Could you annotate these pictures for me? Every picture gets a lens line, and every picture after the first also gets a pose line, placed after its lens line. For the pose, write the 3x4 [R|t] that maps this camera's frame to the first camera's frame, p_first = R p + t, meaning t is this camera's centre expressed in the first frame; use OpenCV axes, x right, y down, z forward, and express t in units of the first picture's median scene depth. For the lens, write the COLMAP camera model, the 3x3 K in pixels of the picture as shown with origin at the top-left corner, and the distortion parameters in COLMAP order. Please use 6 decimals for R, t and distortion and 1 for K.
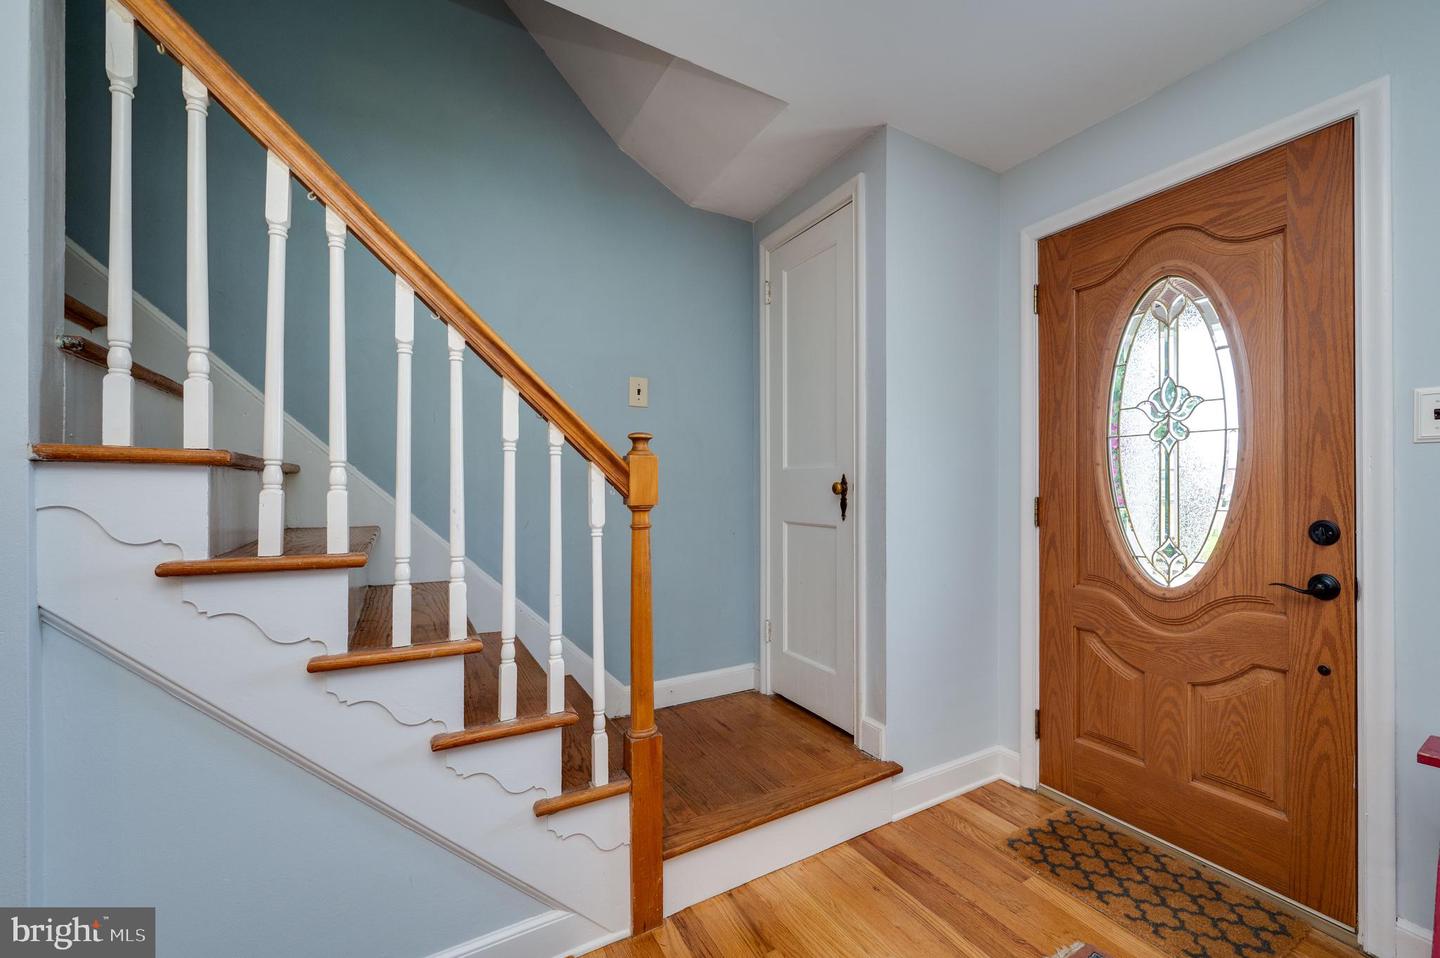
lens RADIAL K [[609.7, 0, 842.6], [0, 609.7, 483.7], [0, 0, 1]] dist [-0.001147, -0.000155]
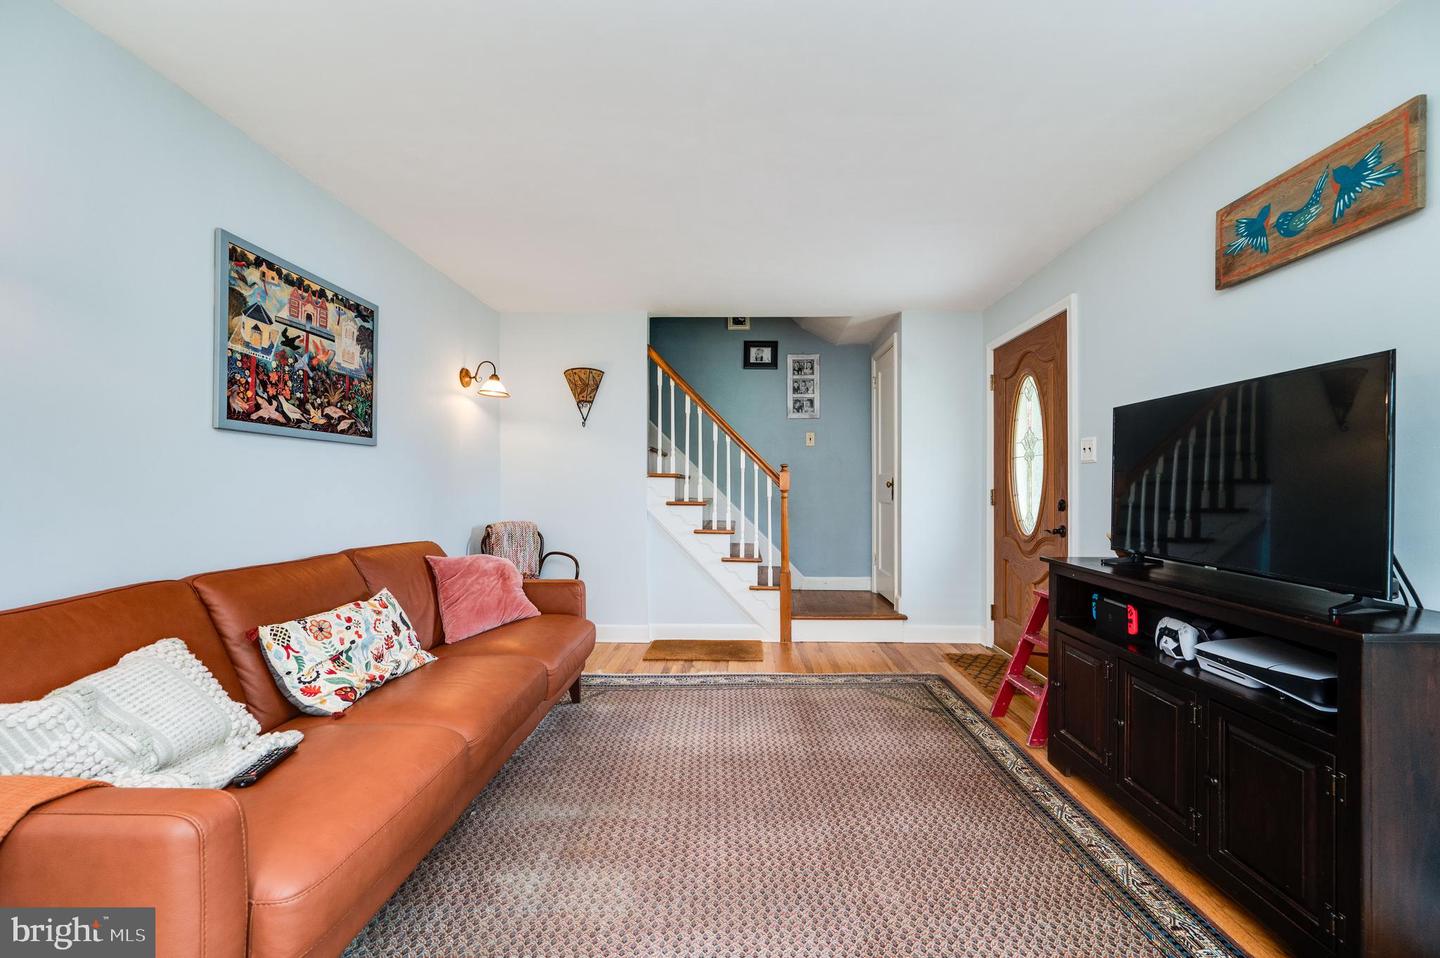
lens RADIAL K [[564.5, 0, 725.0], [0, 564.5, 484.7], [0, 0, 1]] dist [-0.003511, -0.000278]
pose [[0.790492, 0.002940, -0.612466, 0.912570], [-0.000777, 0.999992, 0.003798, 0.001955], [0.612472, -0.002526, 0.790488, -1.066397]]
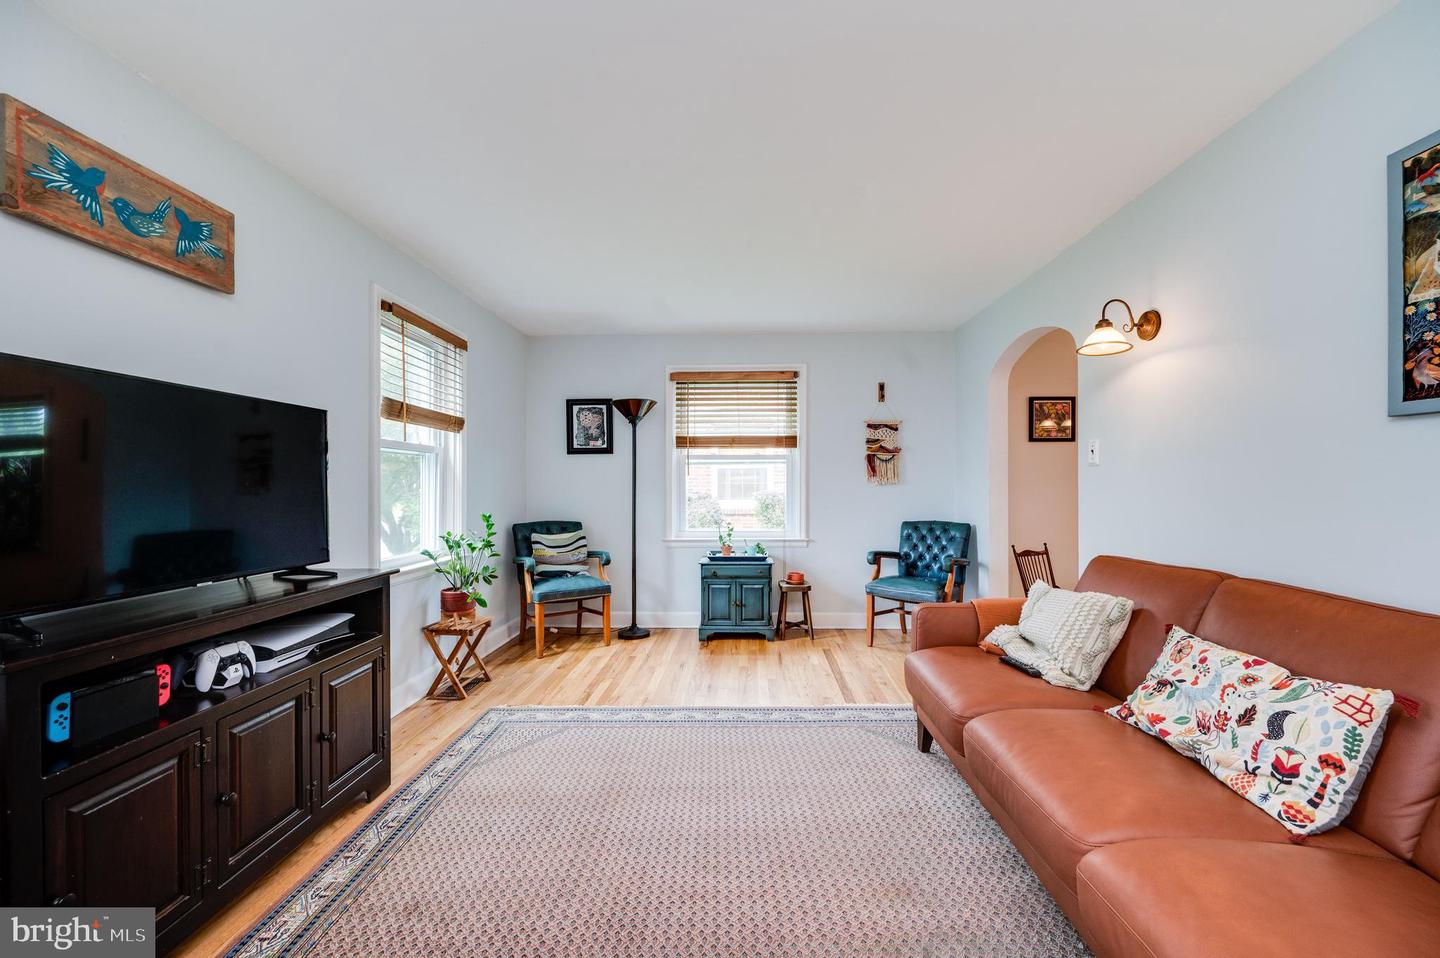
lens RADIAL K [[564.5, 0, 725.0], [0, 564.5, 484.7], [0, 0, 1]] dist [-0.003511, -0.000278]
pose [[-0.789613, 0.005793, 0.613578, -0.212359], [0.004211, 0.999983, -0.004021, -0.002461], [-0.613591, -0.000591, -0.789624, 0.397705]]
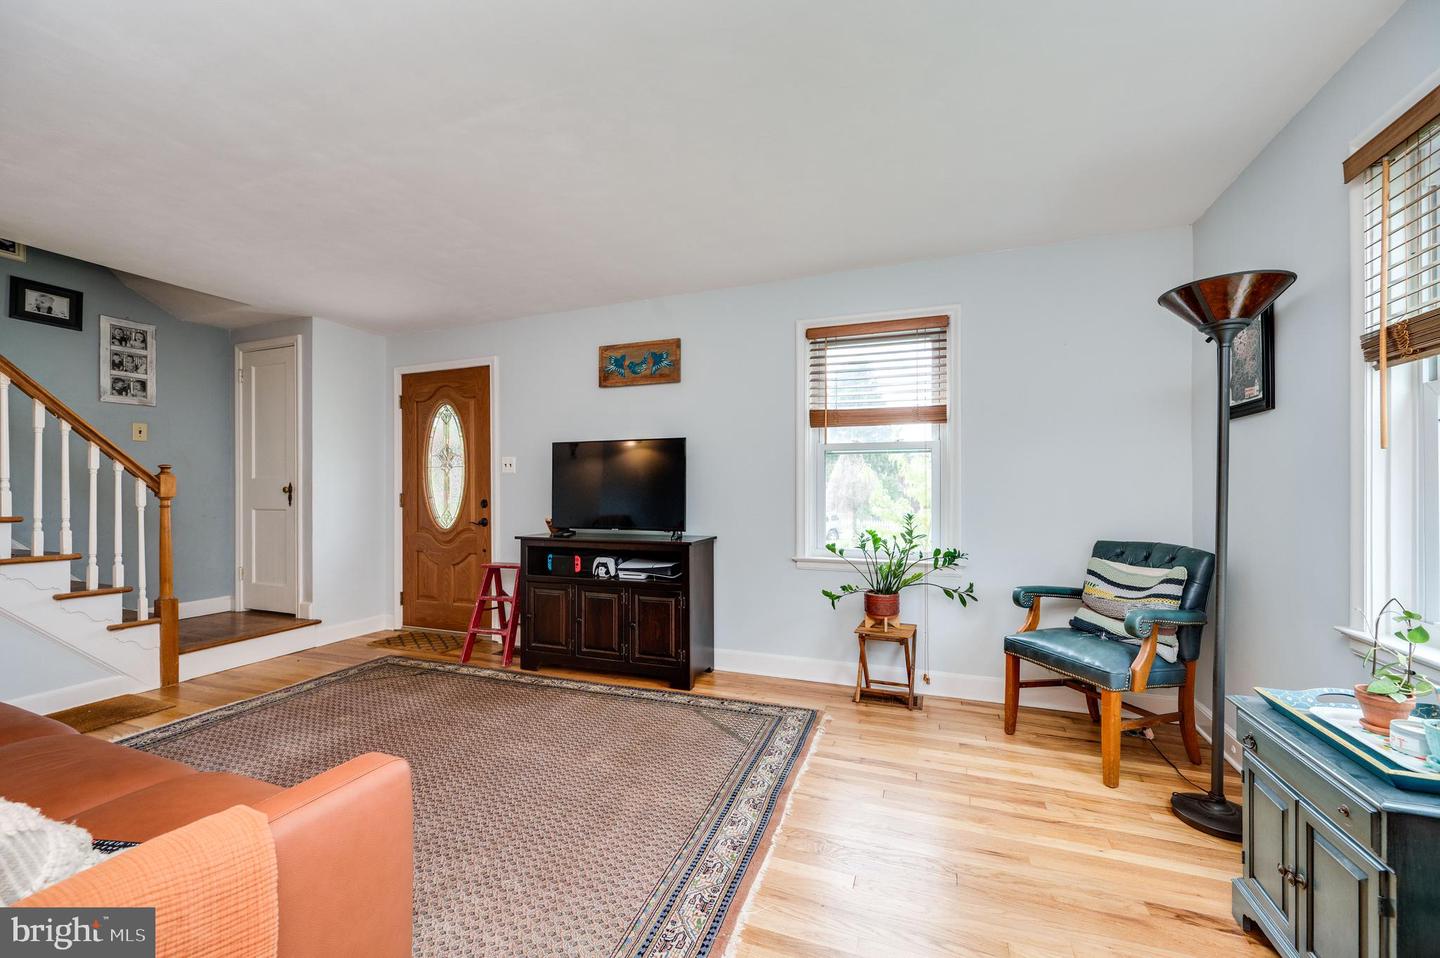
lens RADIAL K [[564.5, 0, 725.0], [0, 564.5, 484.7], [0, 0, 1]] dist [-0.003511, -0.000278]
pose [[0.835688, 0.002031, 0.549201, 0.225207], [0.000908, 0.999987, -0.005078, 0.002615], [-0.549204, 0.004742, 0.835675, -1.642719]]
